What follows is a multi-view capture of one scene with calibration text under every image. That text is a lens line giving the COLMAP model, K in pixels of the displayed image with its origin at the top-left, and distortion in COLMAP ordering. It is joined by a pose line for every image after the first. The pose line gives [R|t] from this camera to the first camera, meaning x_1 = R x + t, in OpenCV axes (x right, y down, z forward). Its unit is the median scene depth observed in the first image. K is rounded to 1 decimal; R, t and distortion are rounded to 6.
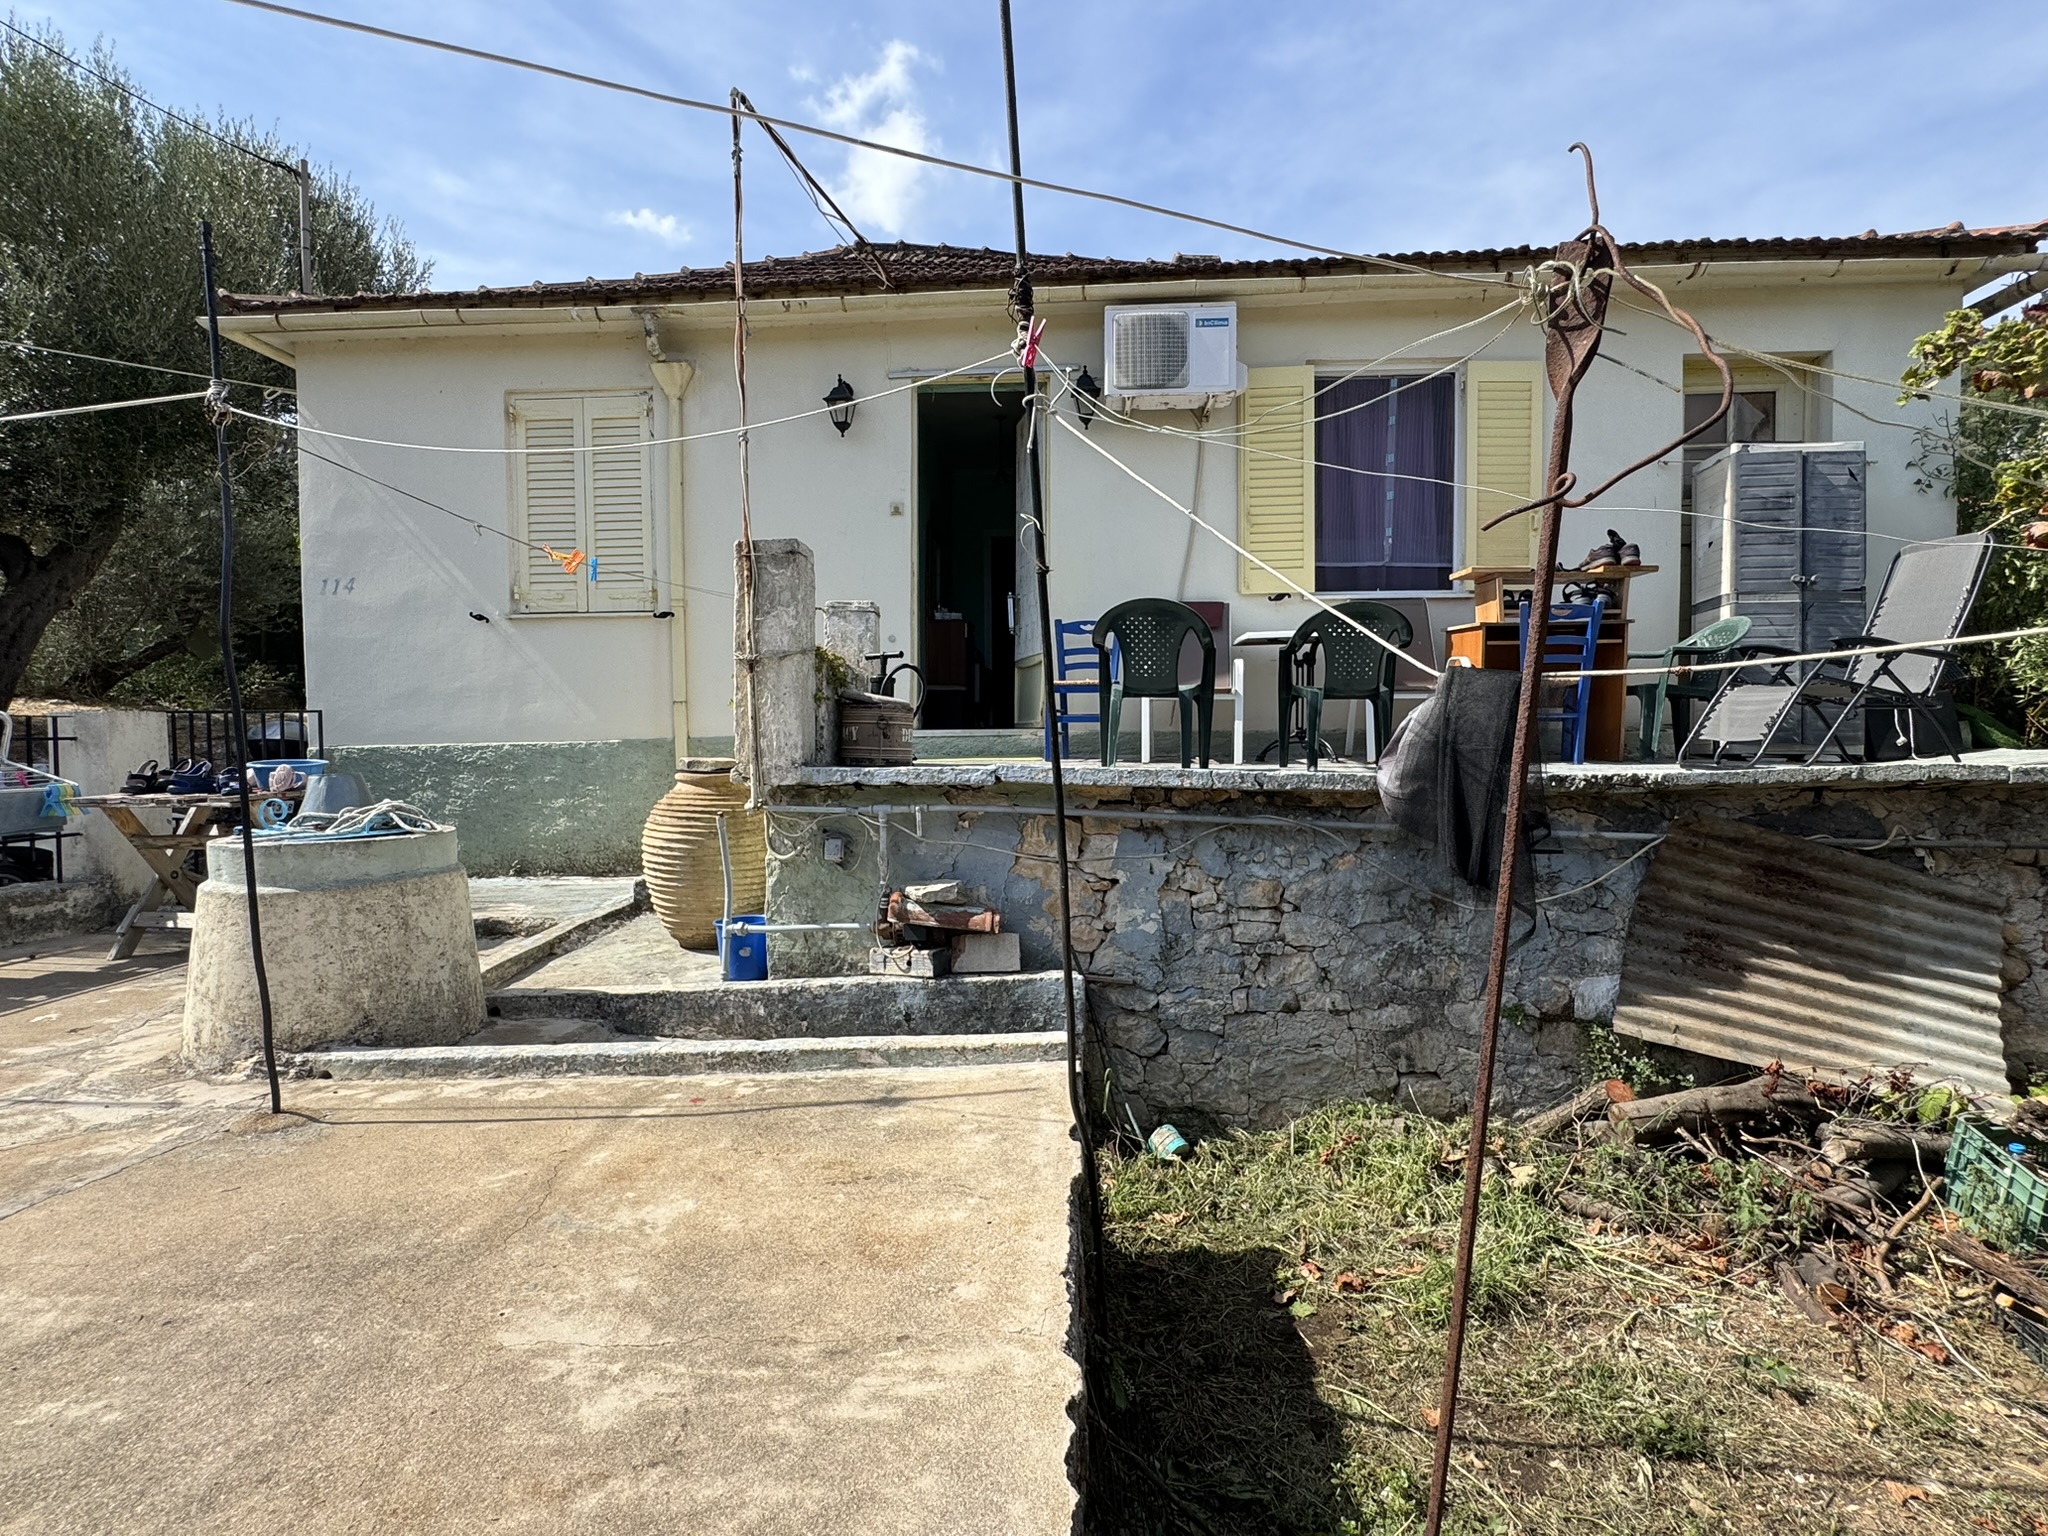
lens RADIAL K [[1013.5, 0, 1020.2], [0, 1013.5, 766.6], [0, 0, 1]] dist [-0.000142, -0.001598]
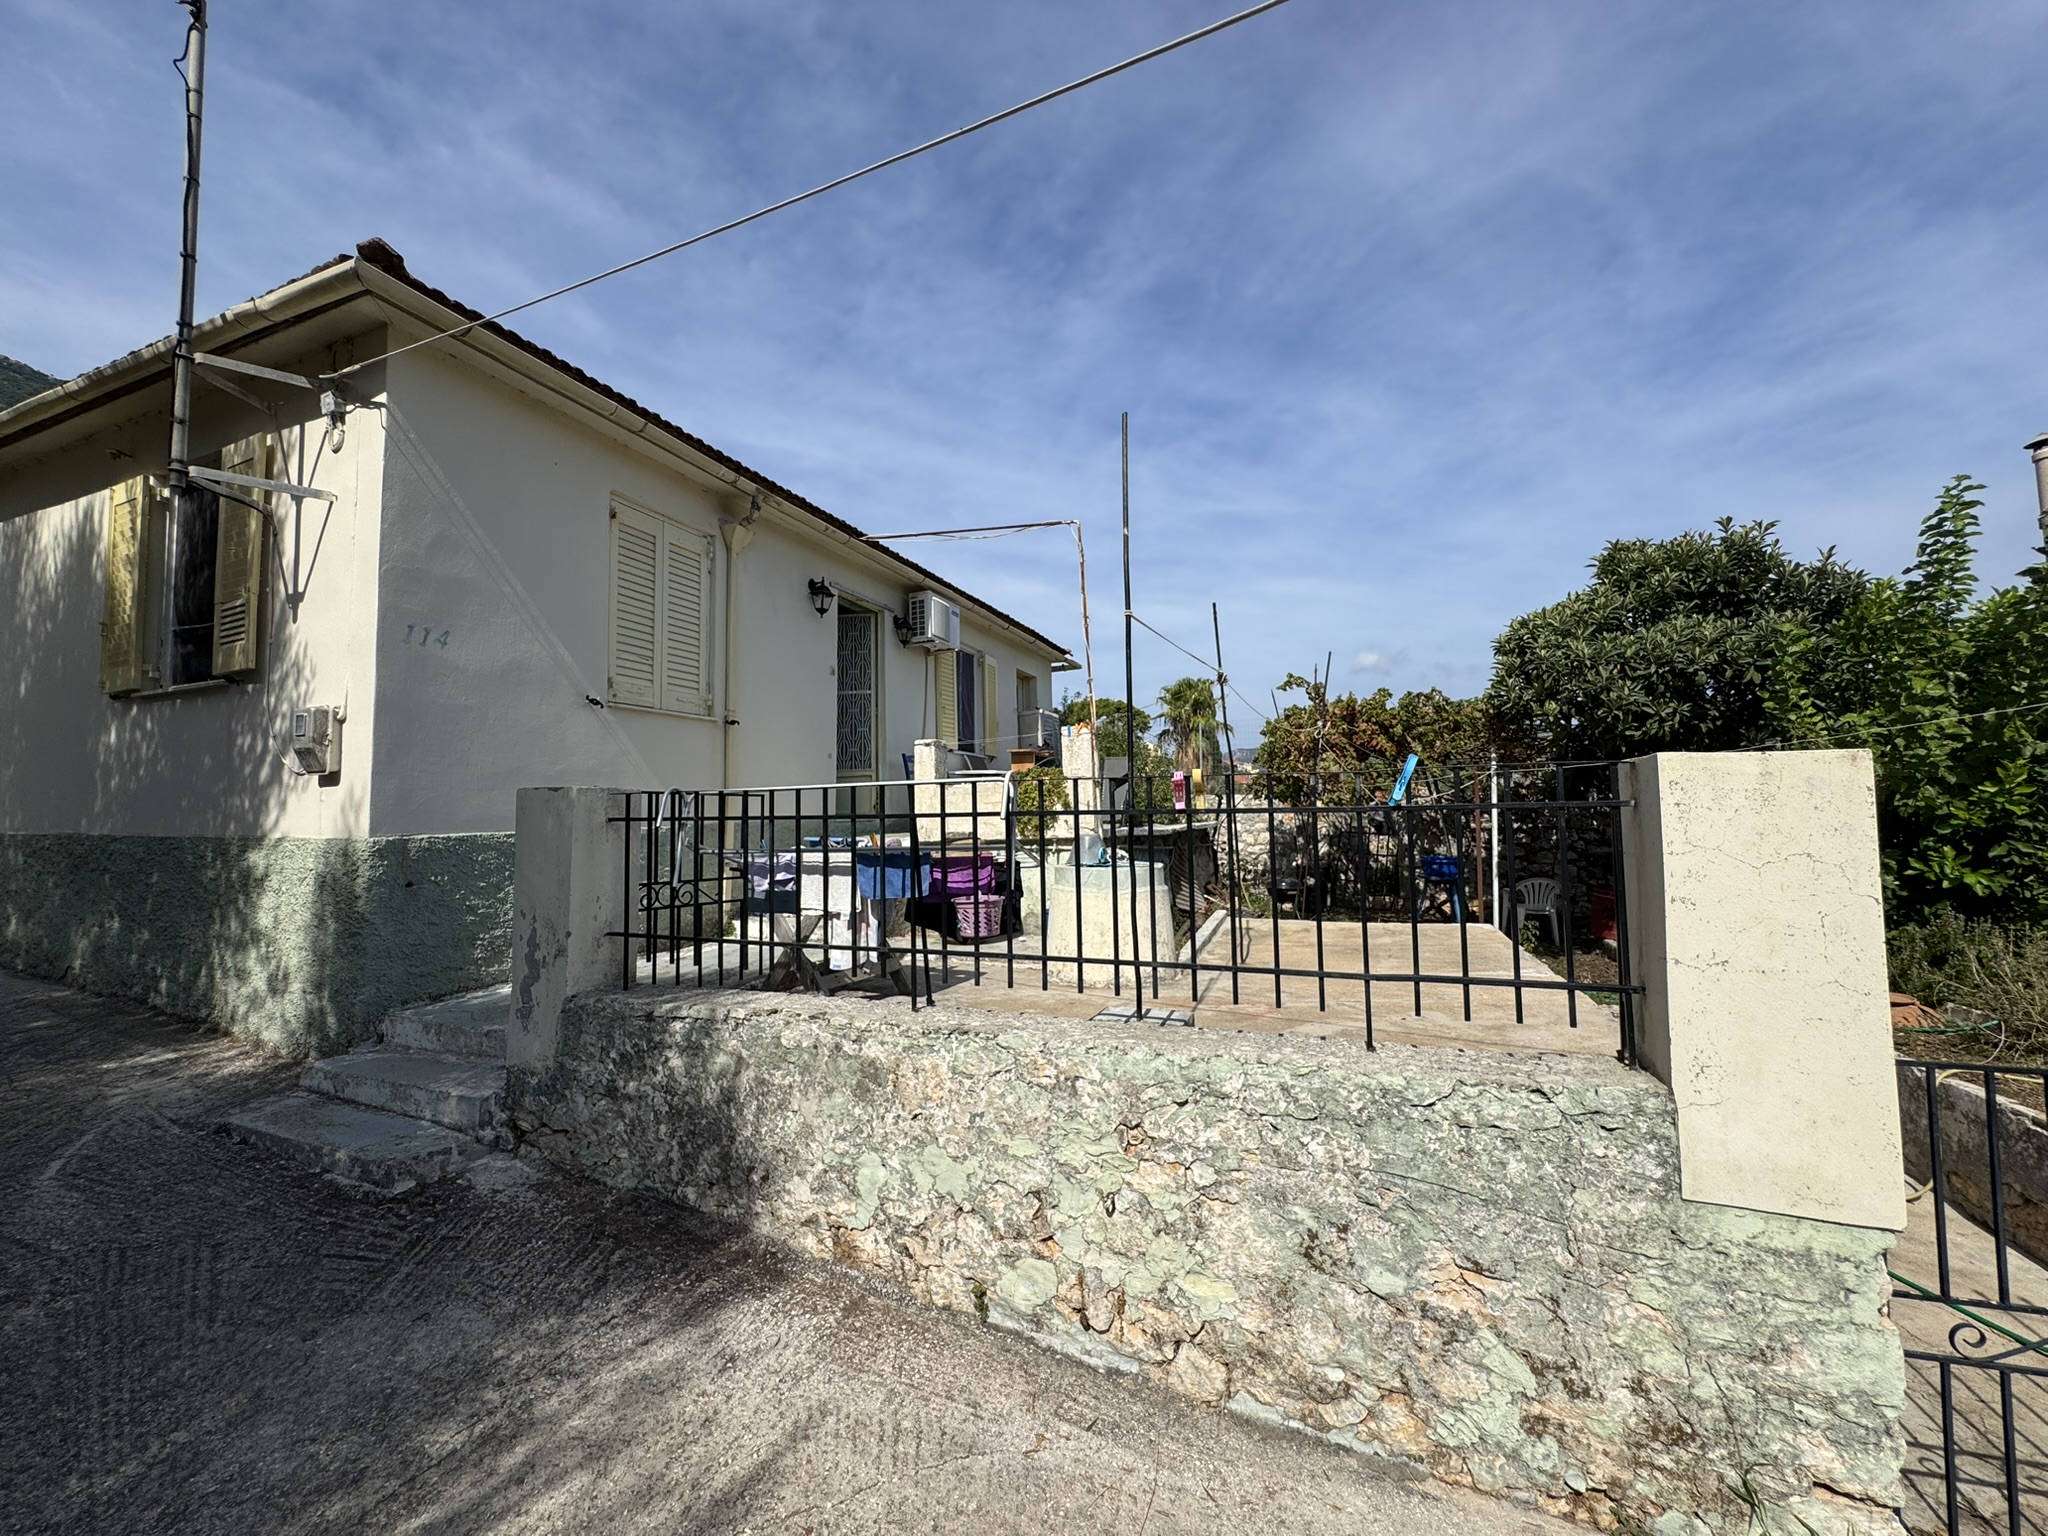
lens RADIAL K [[819.5, 0, 1024.6], [0, 819.5, 771.7], [0, 0, 1]] dist [-0.003579, 0.000719]
pose [[0.311451, 0.059158, 0.948419, -1.968709], [0.048497, 0.995770, -0.078037, 0.006050], [-0.949024, 0.070300, 0.307265, 0.611073]]
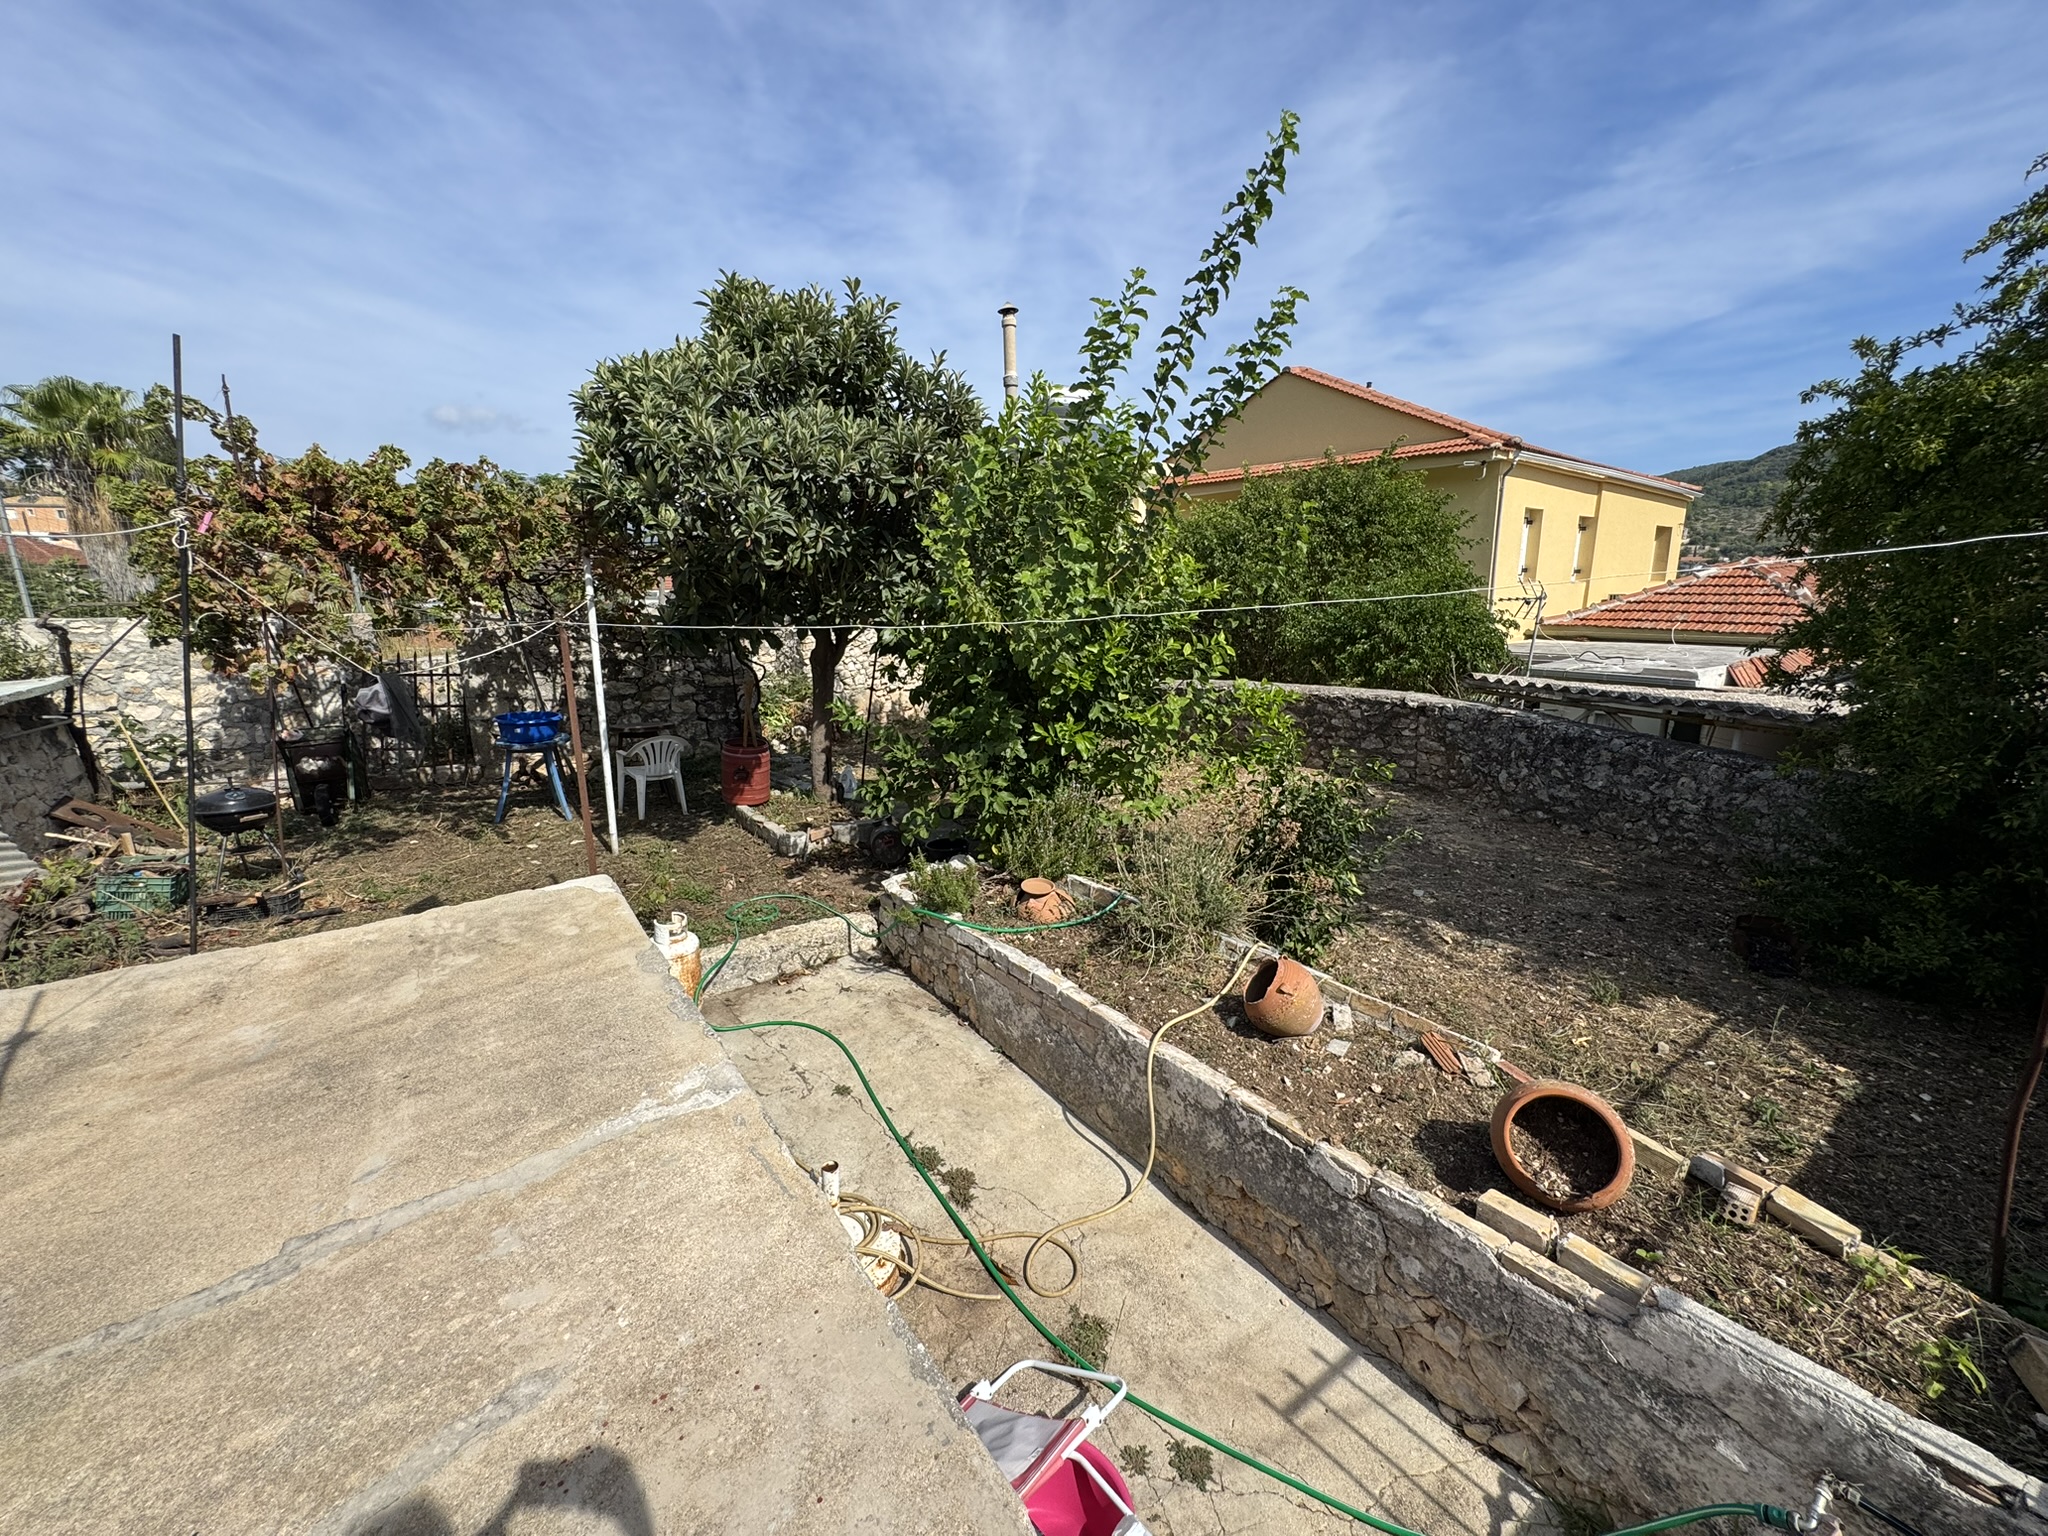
lens RADIAL K [[819.5, 0, 1024.6], [0, 819.5, 768.2], [0, 0, 1]] dist [-0.003579, 0.000719]
pose [[-0.628684, -0.151910, 0.762680, -1.139453], [0.050867, 0.970602, 0.235254, -0.124510], [-0.775996, 0.186696, -0.602474, 0.423975]]
